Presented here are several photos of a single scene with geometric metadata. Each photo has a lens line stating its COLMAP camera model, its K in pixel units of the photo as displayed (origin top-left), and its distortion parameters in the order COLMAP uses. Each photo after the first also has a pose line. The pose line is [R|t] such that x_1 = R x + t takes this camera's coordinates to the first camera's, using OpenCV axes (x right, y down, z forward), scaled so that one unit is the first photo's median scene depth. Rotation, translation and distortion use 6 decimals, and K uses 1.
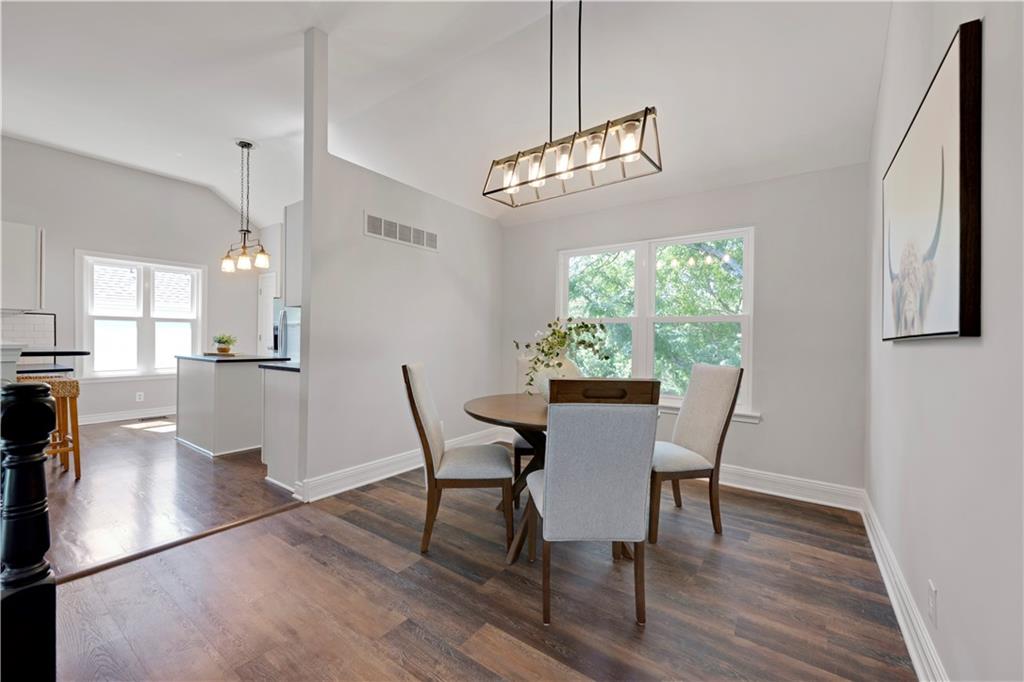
lens RADIAL K [[409.8, 0, 519.7], [0, 409.8, 342.0], [0, 0, 1]] dist [-0.001837, -0.000418]
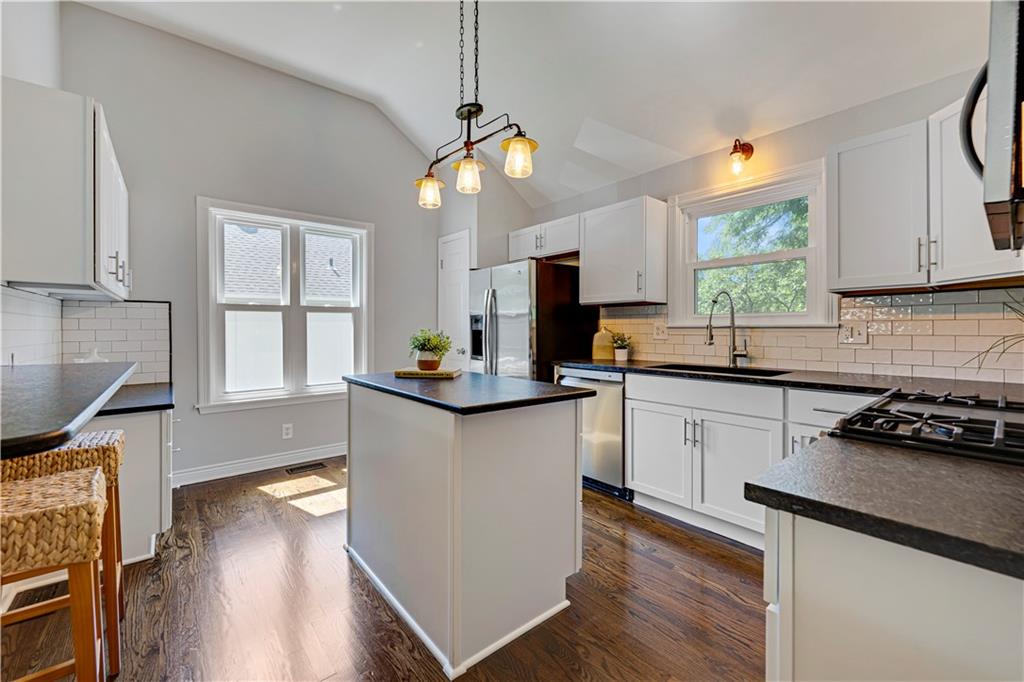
lens RADIAL K [[409.8, 0, 510.0], [0, 409.8, 333.7], [0, 0, 1]] dist [-0.001837, -0.000418]
pose [[0.966376, -0.009412, -0.256961, -0.473154], [0.009904, 0.999951, 0.000622, -0.015012], [0.256943, -0.003146, 0.966422, 0.521836]]
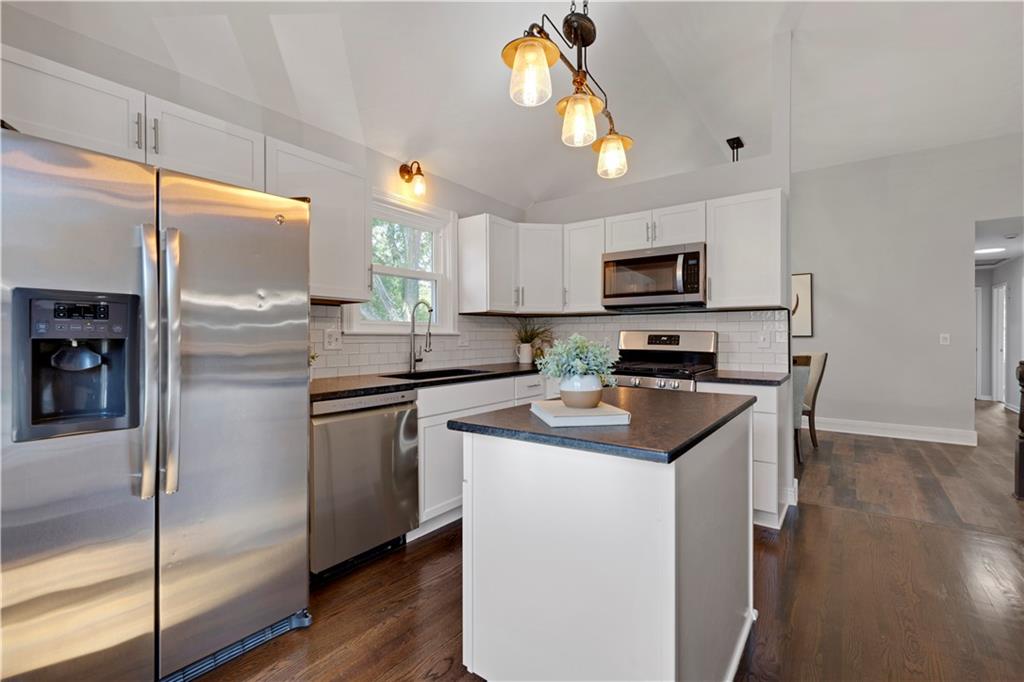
lens RADIAL K [[448.2, 0, 510.4], [0, 448.2, 338.6], [0, 0, 1]] dist [0.010738, -0.000209]
pose [[0.025252, -0.015570, 0.999560, -0.951772], [0.009151, 0.999840, 0.015343, -0.023258], [-0.999639, 0.008760, 0.025391, 0.959220]]
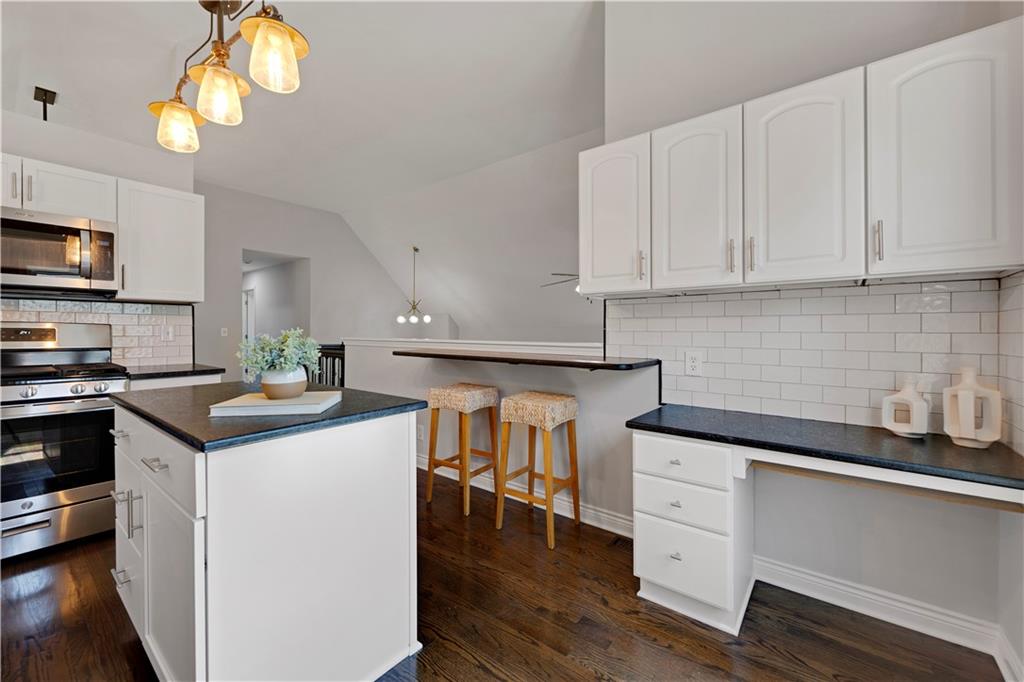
lens RADIAL K [[409.8, 0, 508.3], [0, 409.8, 330.7], [0, 0, 1]] dist [-0.001837, -0.000418]
pose [[-0.998508, -0.013783, 0.052837, -0.827908], [-0.013315, 0.999869, 0.009191, -0.024365], [-0.052957, 0.008473, -0.998561, 1.185015]]
